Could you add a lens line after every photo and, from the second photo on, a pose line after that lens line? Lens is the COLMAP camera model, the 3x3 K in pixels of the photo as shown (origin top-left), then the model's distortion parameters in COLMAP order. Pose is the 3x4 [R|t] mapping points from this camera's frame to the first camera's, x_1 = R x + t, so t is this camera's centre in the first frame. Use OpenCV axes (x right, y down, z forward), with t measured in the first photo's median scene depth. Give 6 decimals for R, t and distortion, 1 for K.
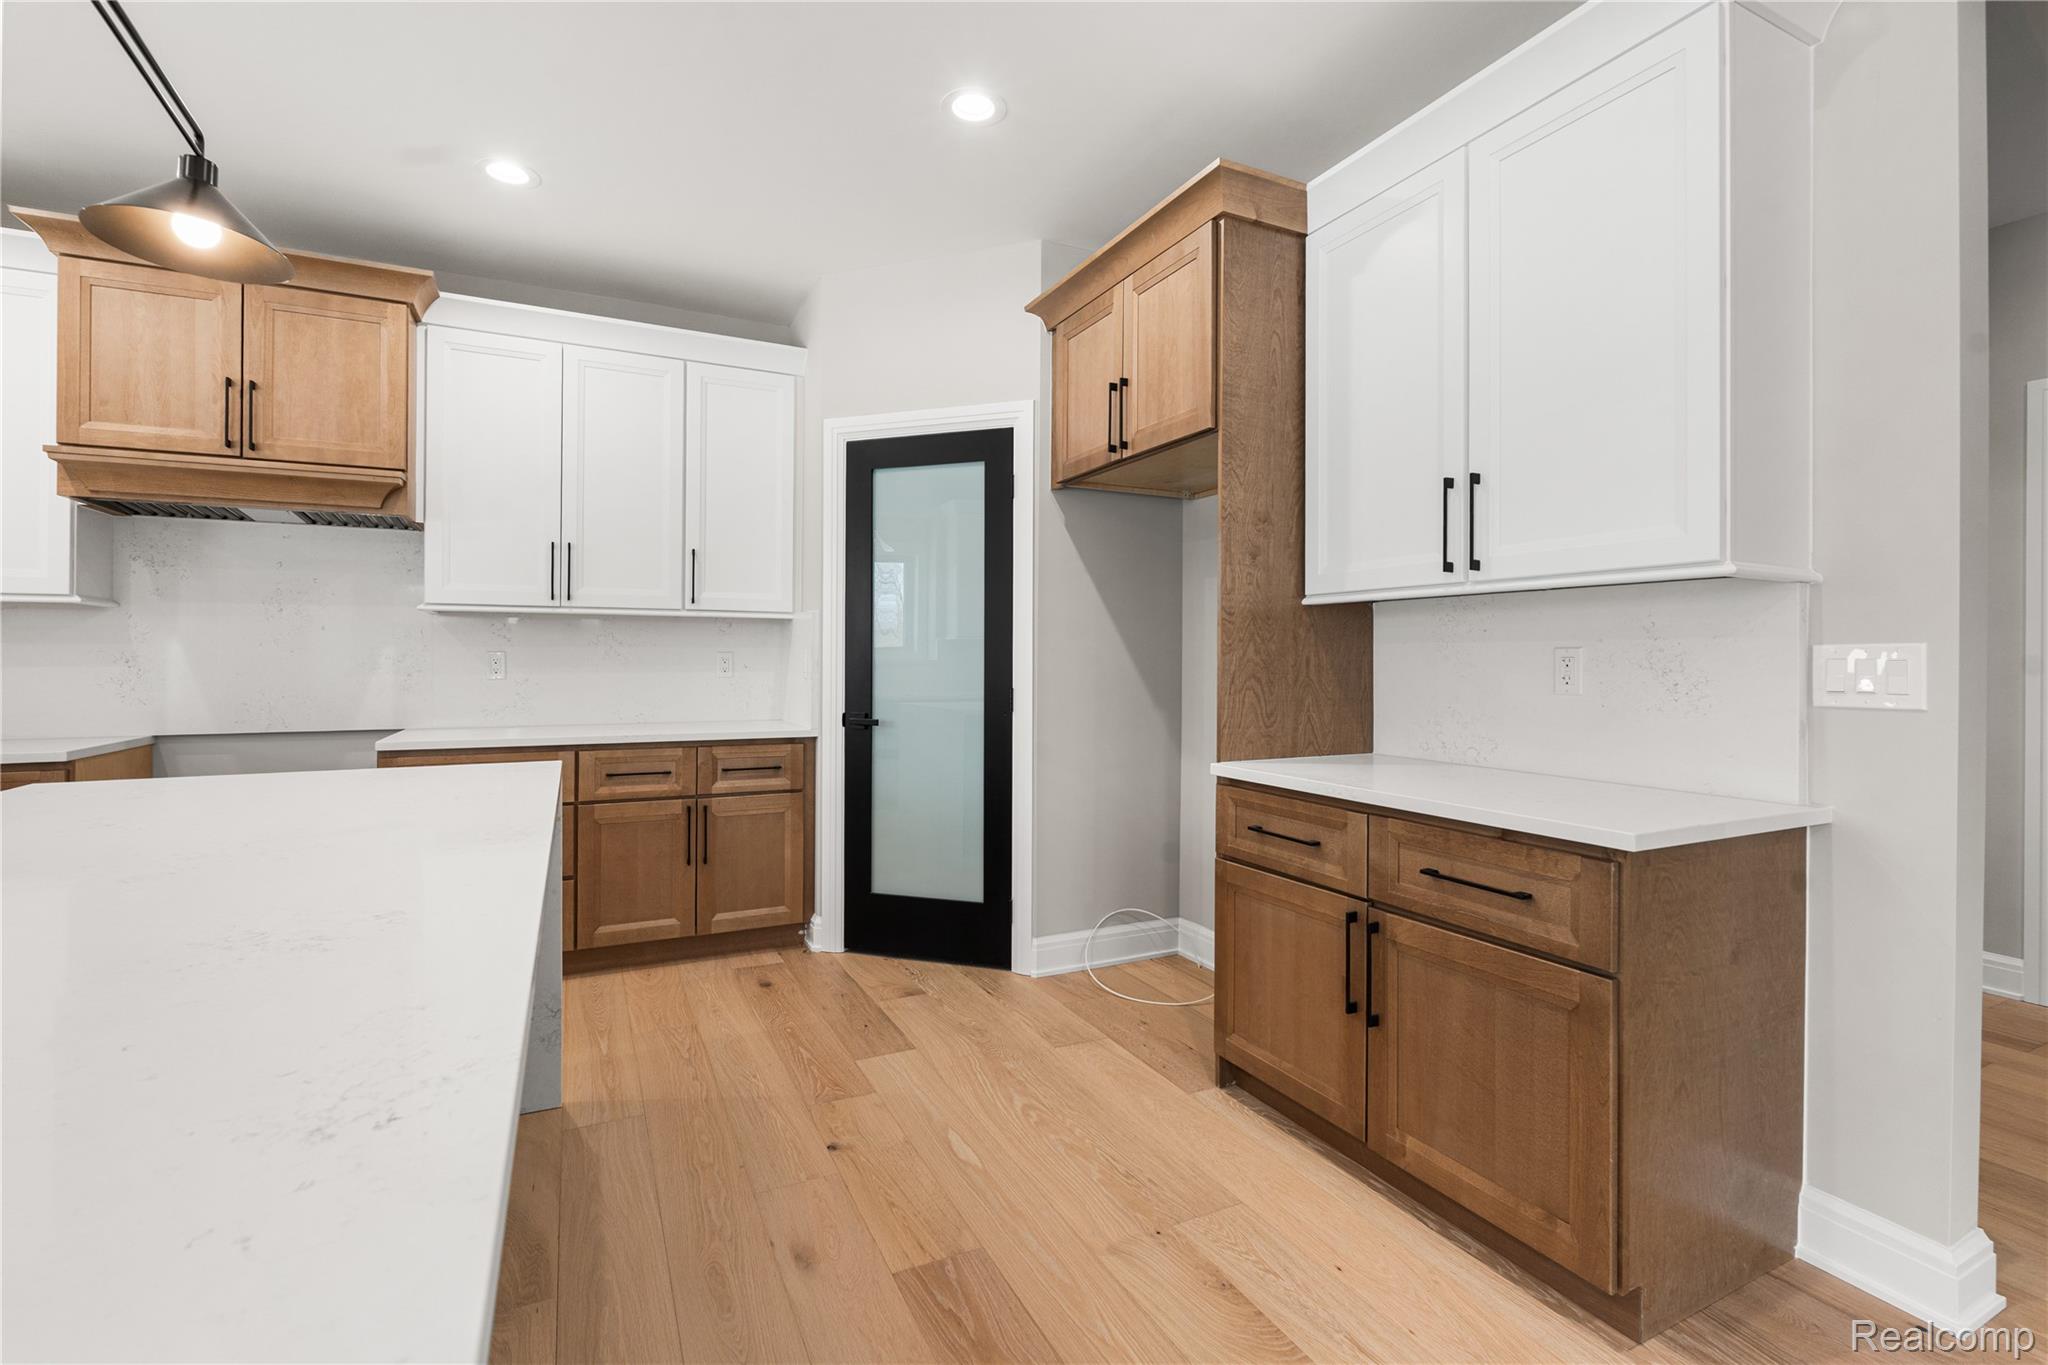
lens RADIAL K [[906.9, 0, 1018.9], [0, 906.9, 654.0], [0, 0, 1]] dist [-0.003324, -0.000338]
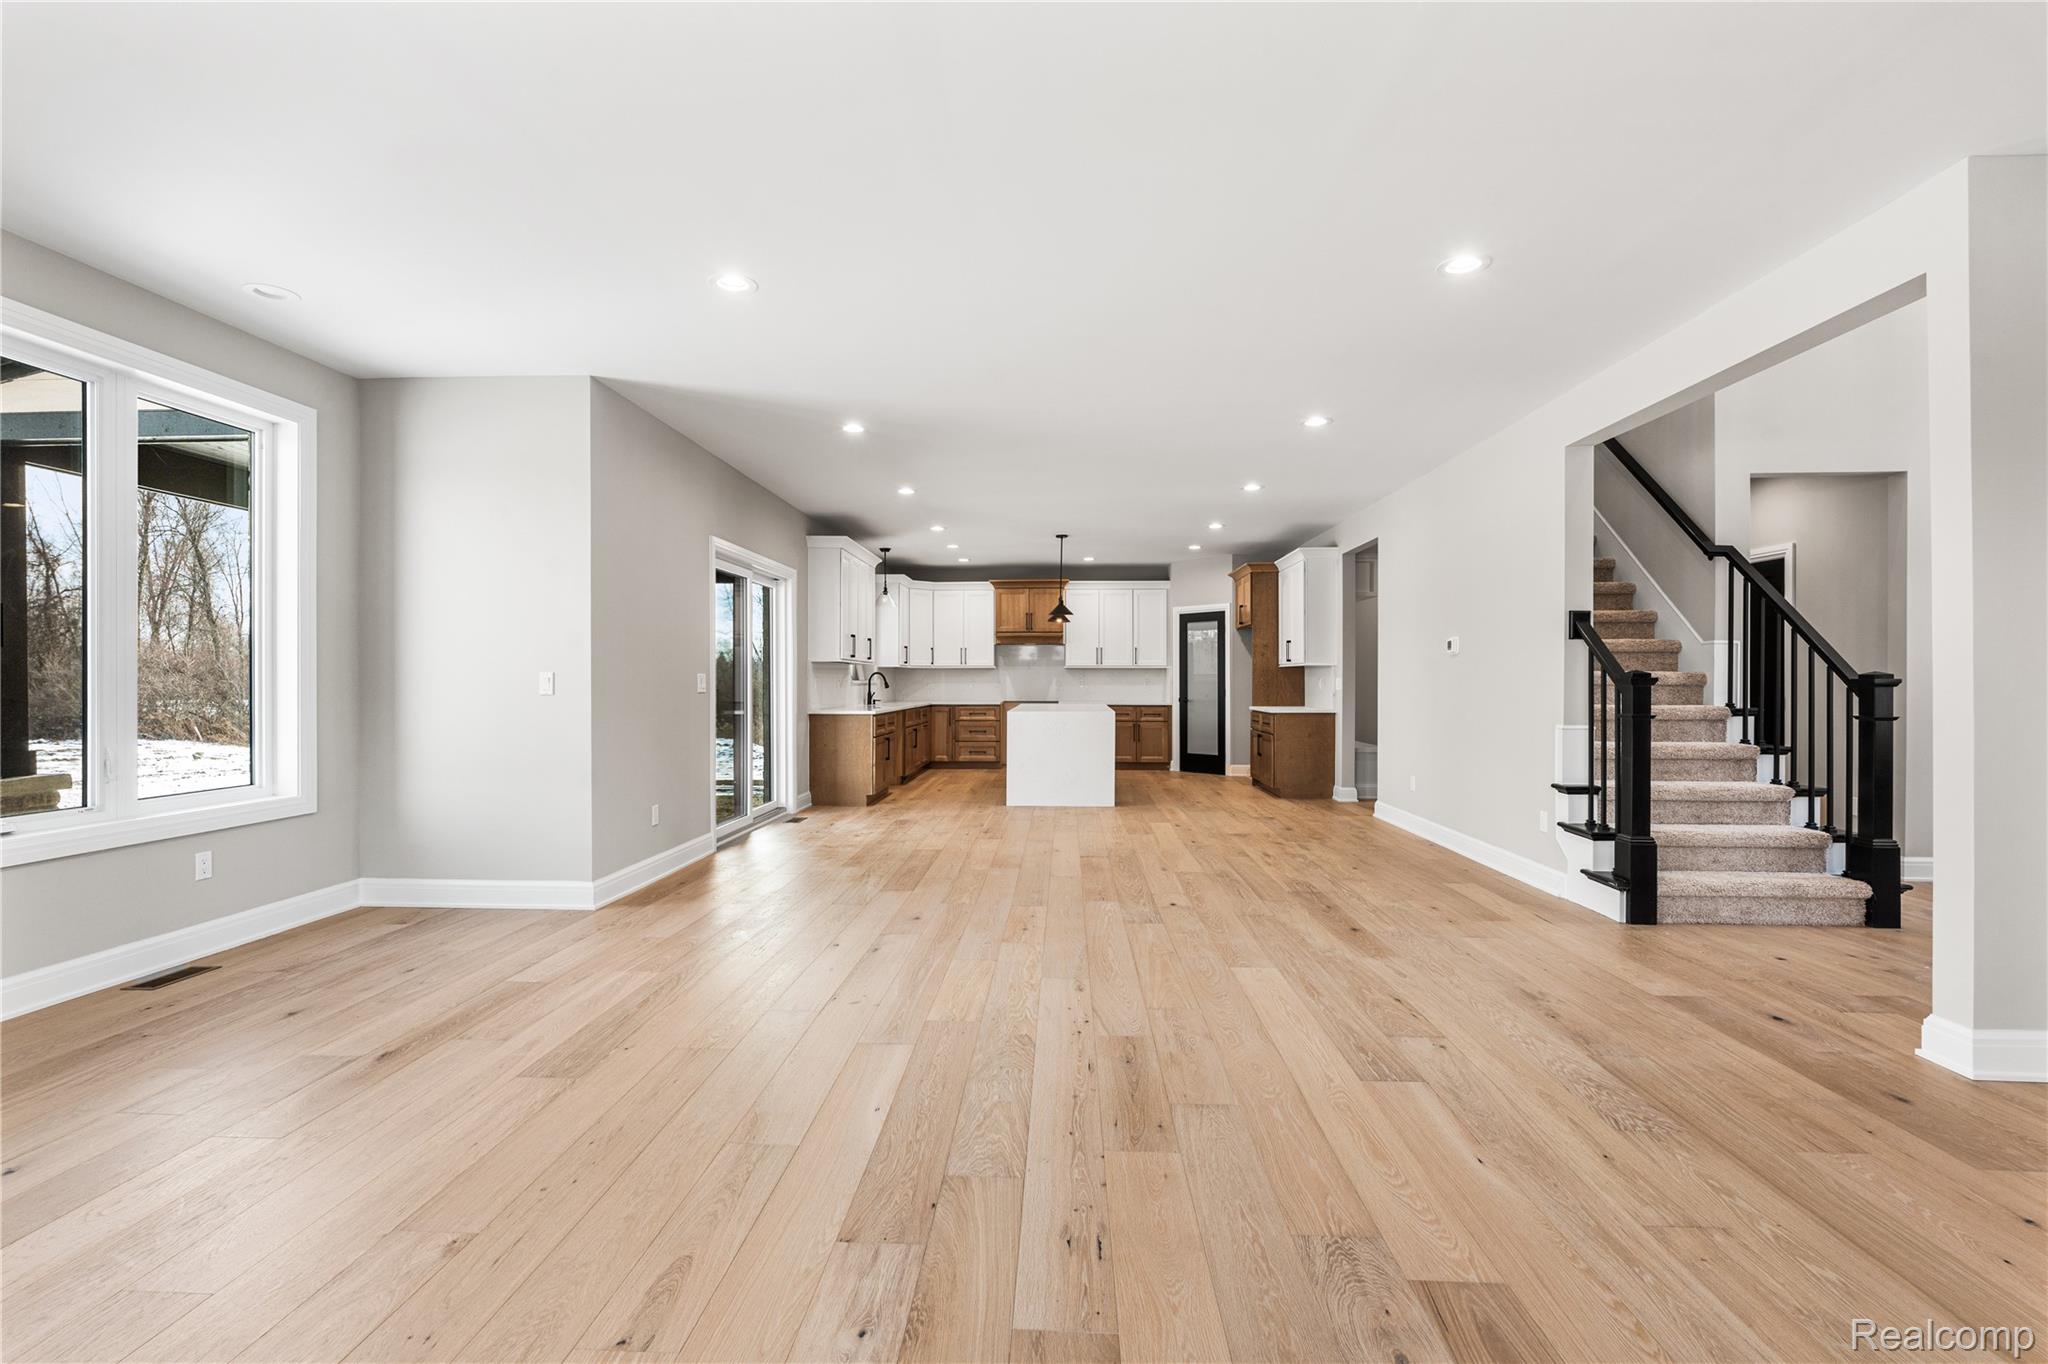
lens RADIAL K [[908.2, 0, 1019.7], [0, 908.2, 666.5], [0, 0, 1]] dist [-0.001655, -0.000213]
pose [[0.874321, -0.009892, -0.485247, 0.965145], [0.005120, 0.999925, -0.011159, -0.014781], [0.485321, 0.007272, 0.874306, -2.309240]]
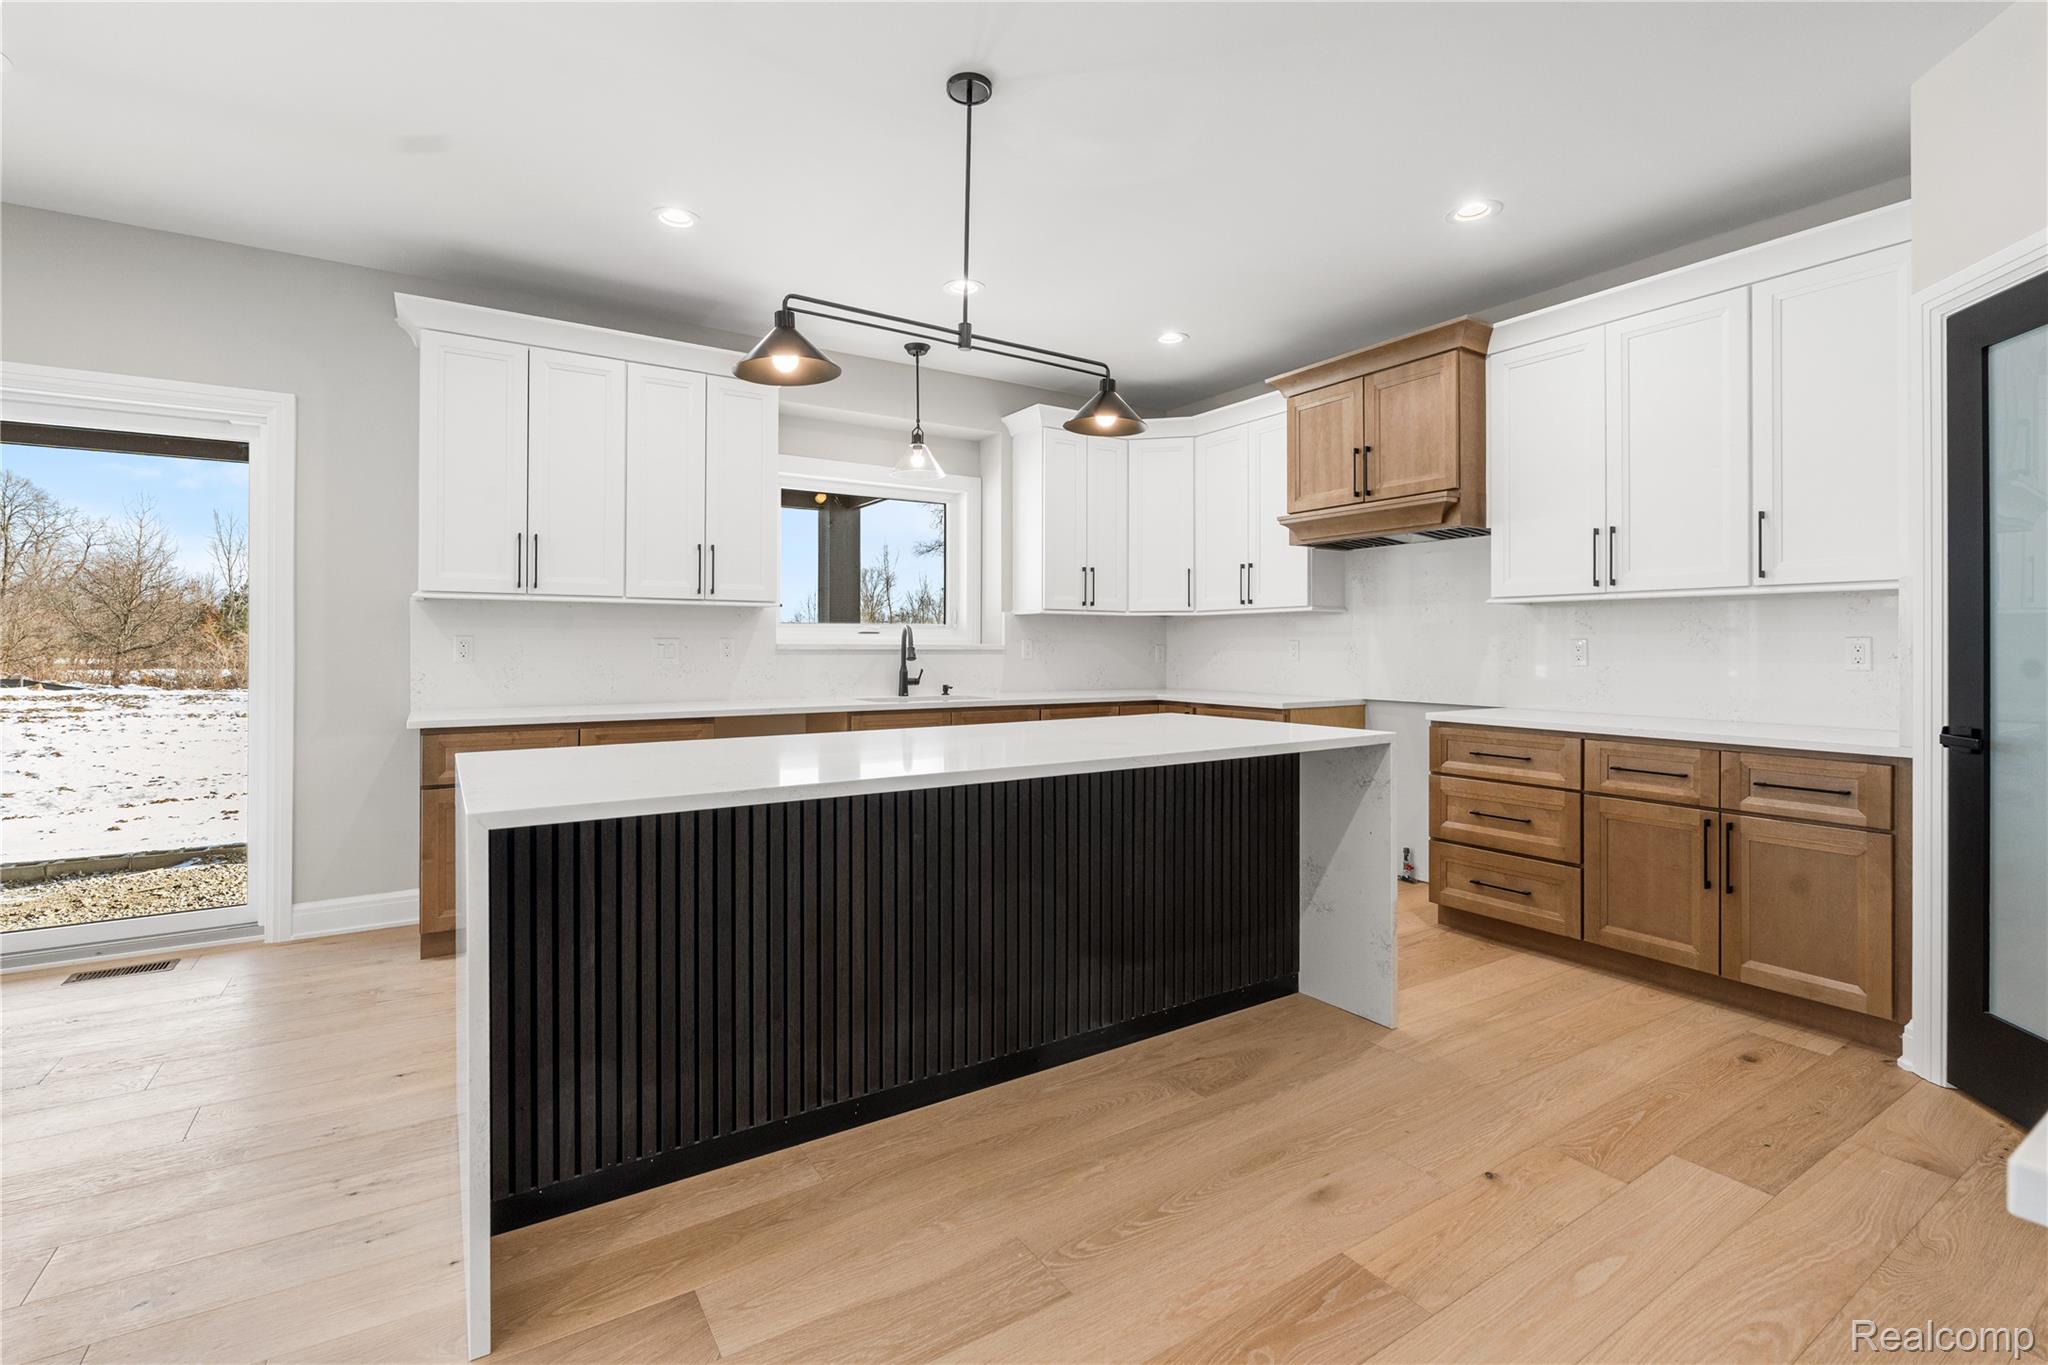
lens RADIAL K [[915.1, 0, 1014.3], [0, 915.1, 640.1], [0, 0, 1]] dist [0.000293, 0.000023]
pose [[0.110164, -0.008720, -0.993875, 0.434231], [0.005920, 0.999950, -0.008117, 0.003536], [0.993896, -0.004989, 0.110211, 0.272319]]
